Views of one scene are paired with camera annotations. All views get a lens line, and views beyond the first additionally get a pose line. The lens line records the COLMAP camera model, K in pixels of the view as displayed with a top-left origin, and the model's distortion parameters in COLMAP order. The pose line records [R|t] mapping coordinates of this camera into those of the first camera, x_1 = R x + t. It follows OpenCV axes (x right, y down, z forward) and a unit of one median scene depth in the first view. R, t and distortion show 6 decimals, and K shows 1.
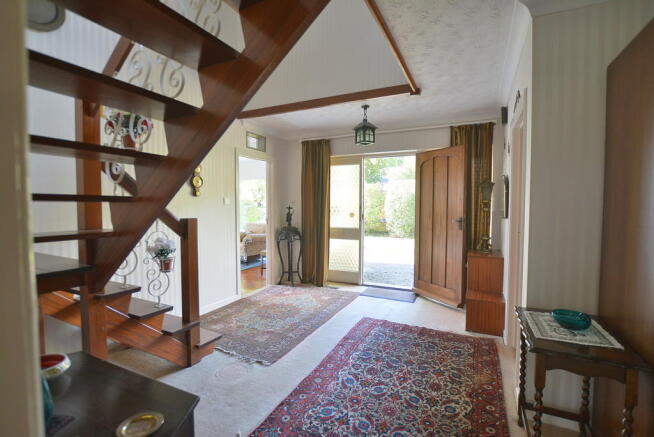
lens RADIAL K [[304.6, 0, 329.0], [0, 304.6, 220.5], [0, 0, 1]] dist [-0.024576, -0.000487]
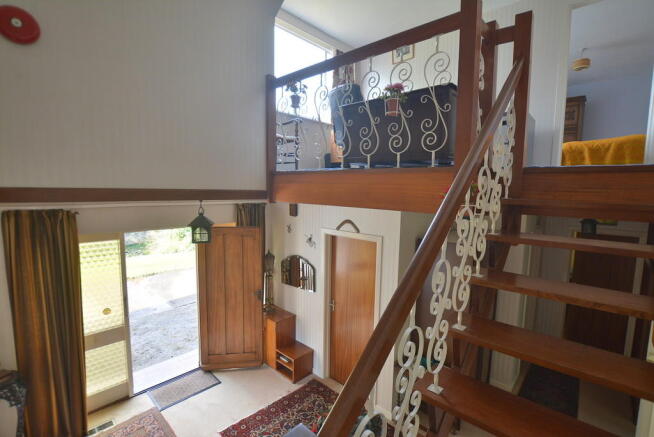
lens RADIAL K [[304.6, 0, 329.0], [0, 304.6, 220.5], [0, 0, 1]] dist [-0.024576, -0.000487]
pose [[0.286807, -0.093864, 0.953379, -0.771315], [0.025732, 0.995584, 0.090278, -0.507433], [-0.957643, -0.001360, 0.287956, 0.582076]]
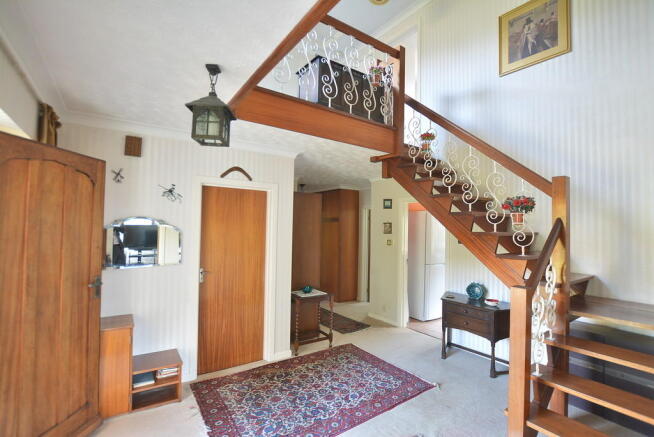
lens RADIAL K [[304.6, 0, 329.0], [0, 304.6, 220.5], [0, 0, 1]] dist [-0.024576, -0.000487]
pose [[-0.873398, -0.008091, 0.486940, -0.375891], [0.001756, 0.999803, 0.019762, -0.188029], [-0.487004, 0.018115, -0.873212, 1.802776]]
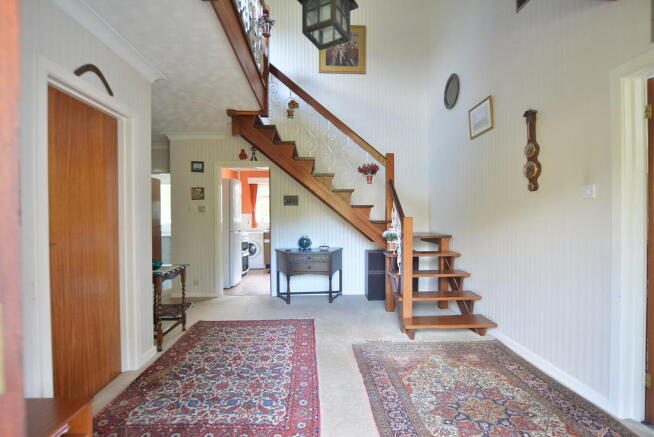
lens RADIAL K [[304.6, 0, 329.0], [0, 304.6, 220.5], [0, 0, 1]] dist [-0.024576, -0.000487]
pose [[-0.878378, 0.008917, -0.477884, 0.410085], [-0.018443, 0.998449, 0.052530, -0.052957], [0.477611, 0.054955, -0.876851, 1.830200]]
